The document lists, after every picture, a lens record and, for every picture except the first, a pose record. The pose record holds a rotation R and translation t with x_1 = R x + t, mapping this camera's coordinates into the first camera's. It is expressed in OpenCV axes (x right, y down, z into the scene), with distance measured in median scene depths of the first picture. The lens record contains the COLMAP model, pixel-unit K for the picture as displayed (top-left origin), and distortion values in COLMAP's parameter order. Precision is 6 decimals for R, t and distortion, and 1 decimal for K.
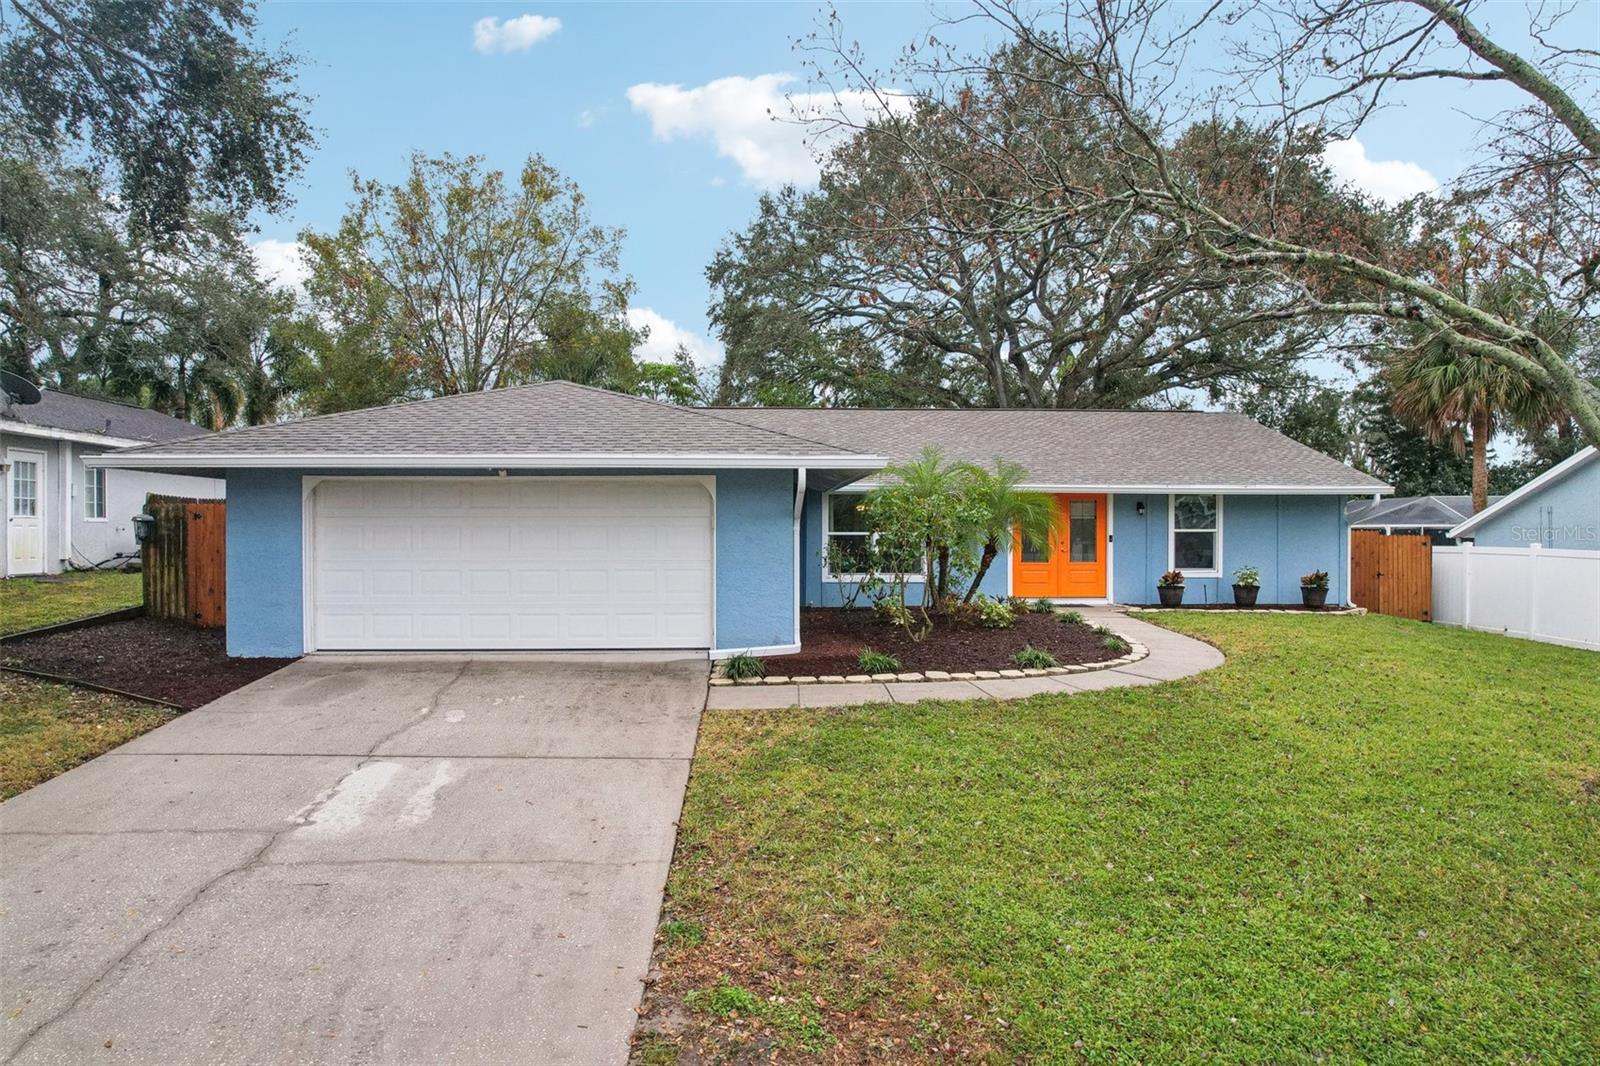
lens RADIAL K [[1009.6, 0, 791.9], [0, 1009.6, 526.7], [0, 0, 1]] dist [-0.054881, 0.038507]
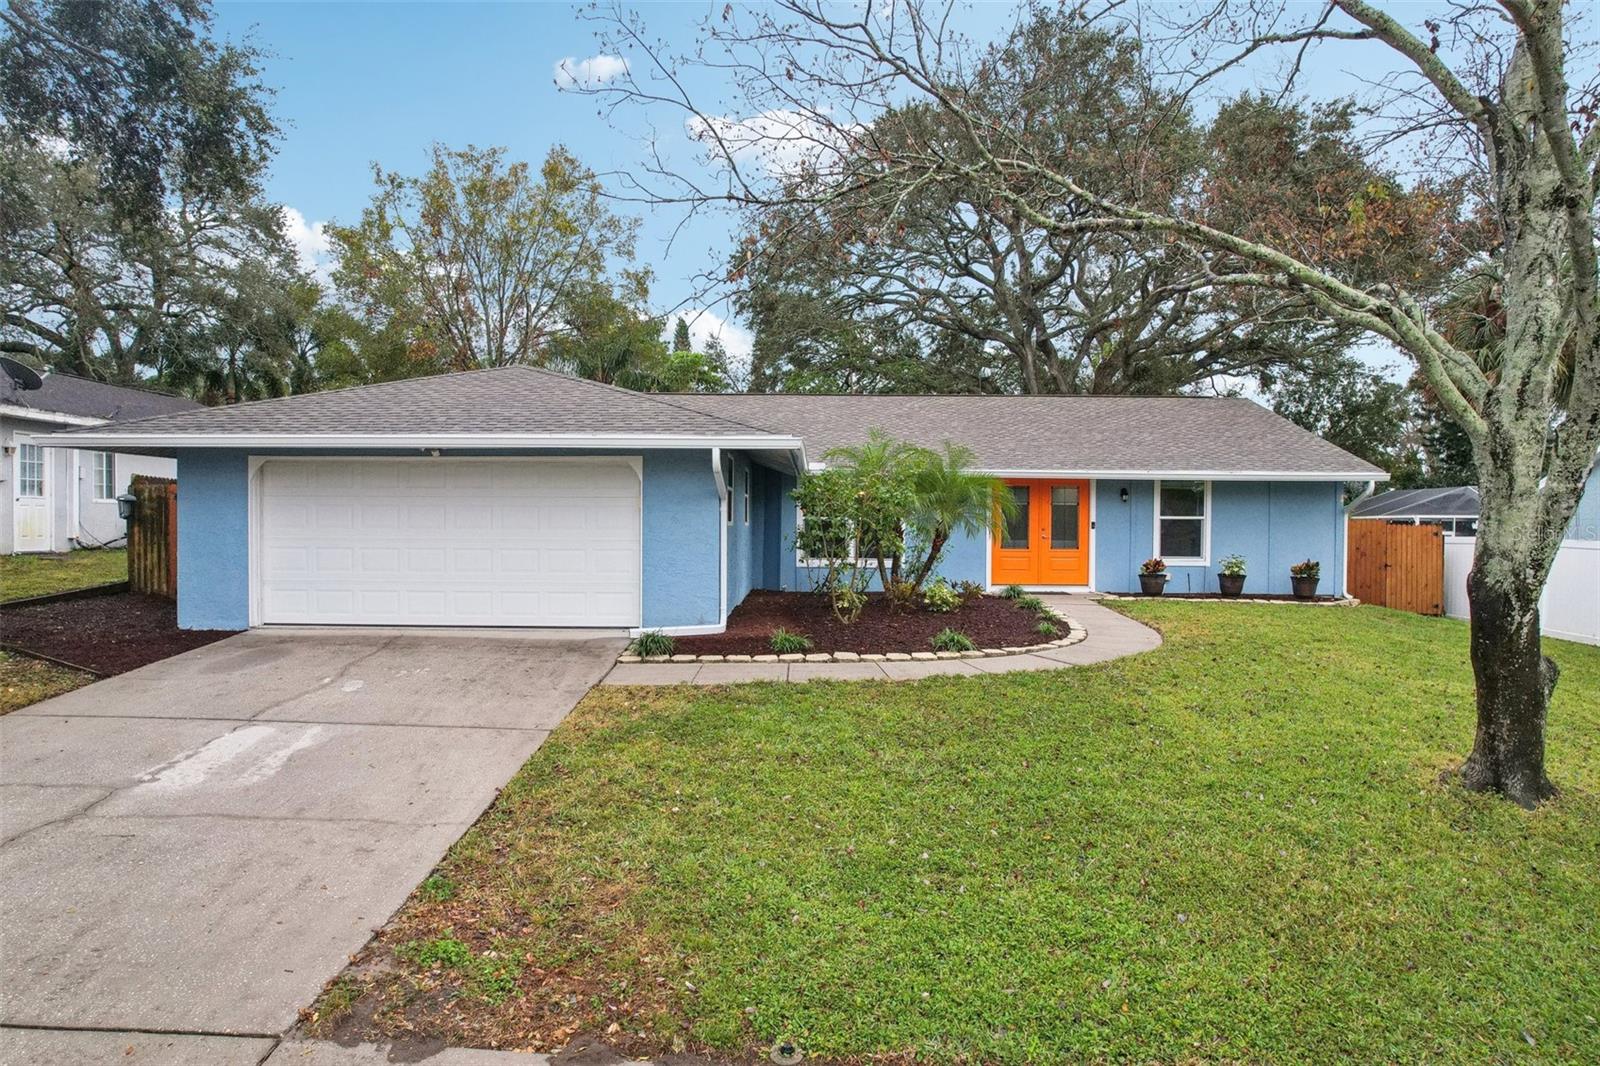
lens RADIAL K [[1009.6, 0, 798.8], [0, 1009.6, 528.0], [0, 0, 1]] dist [-0.054881, 0.038507]
pose [[0.997889, 0.006949, -0.064564, 0.139757], [-0.006319, 0.999931, 0.009945, 0.009602], [0.064629, -0.009516, 0.997864, 0.002770]]
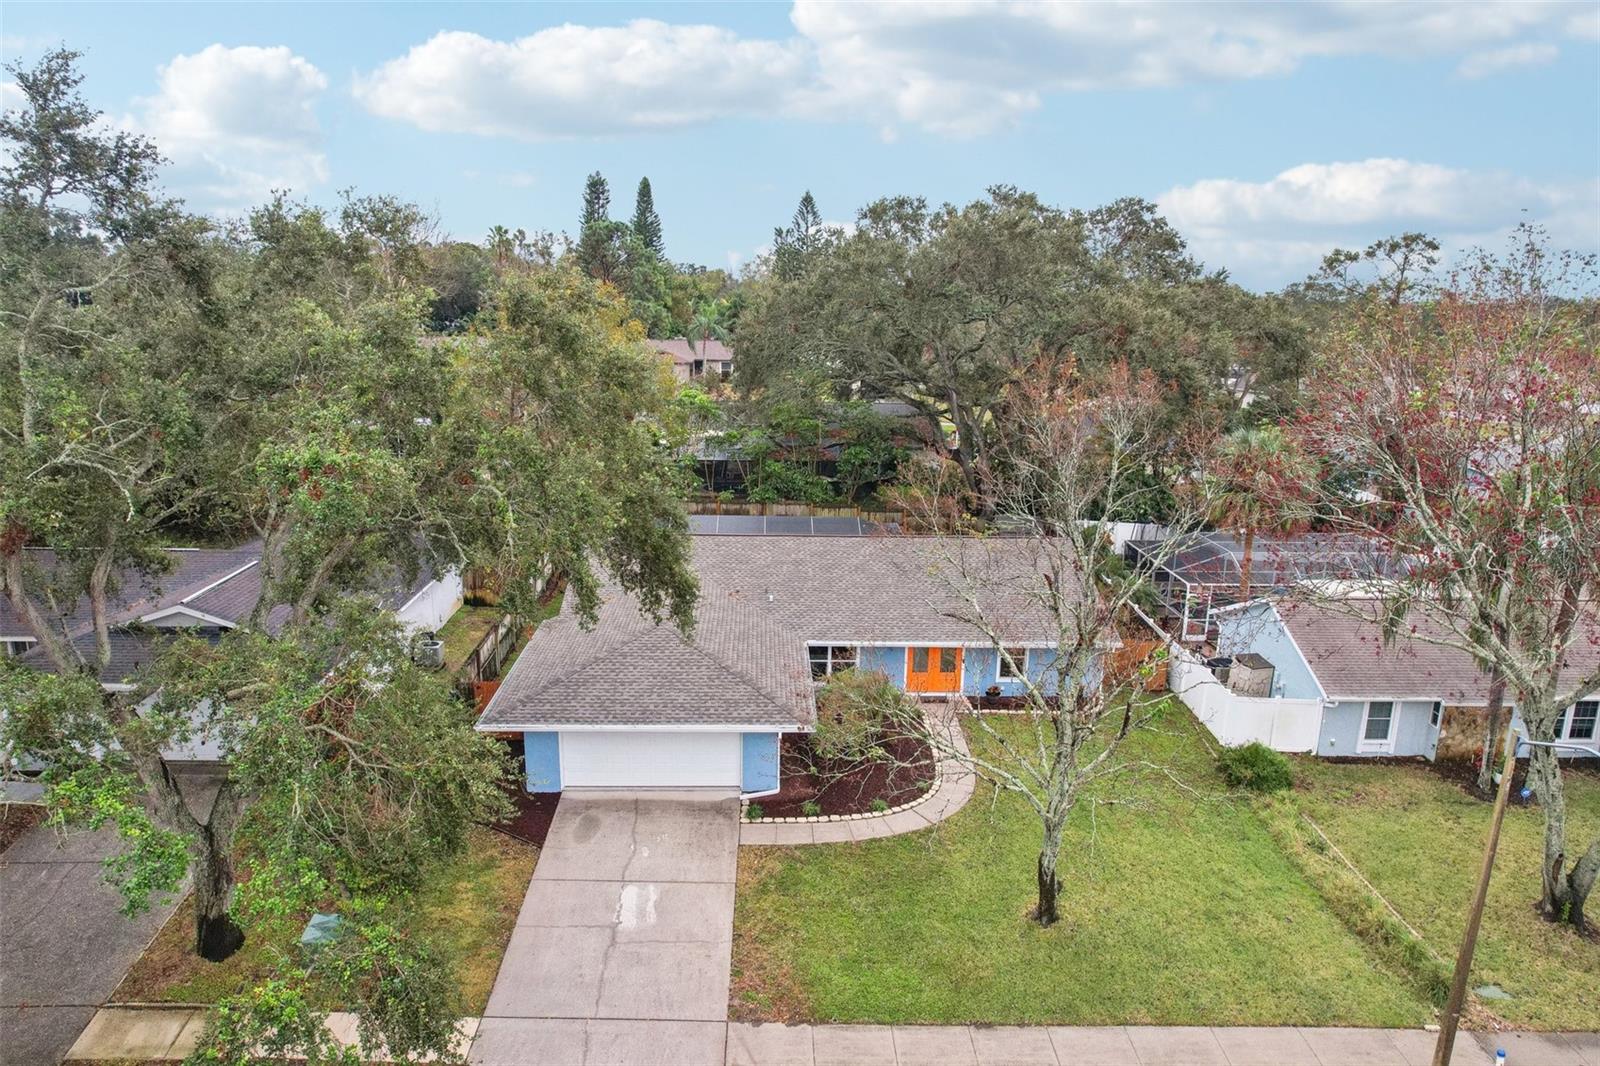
lens RADIAL K [[1009.6, 0, 787.6], [0, 1009.6, 538.8], [0, 0, 1]] dist [-0.054881, 0.038507]
pose [[0.999678, 0.012798, -0.021900, 0.064564], [-0.007189, 0.970935, 0.239236, -0.933688], [0.024325, -0.239001, 0.970714, -1.022357]]
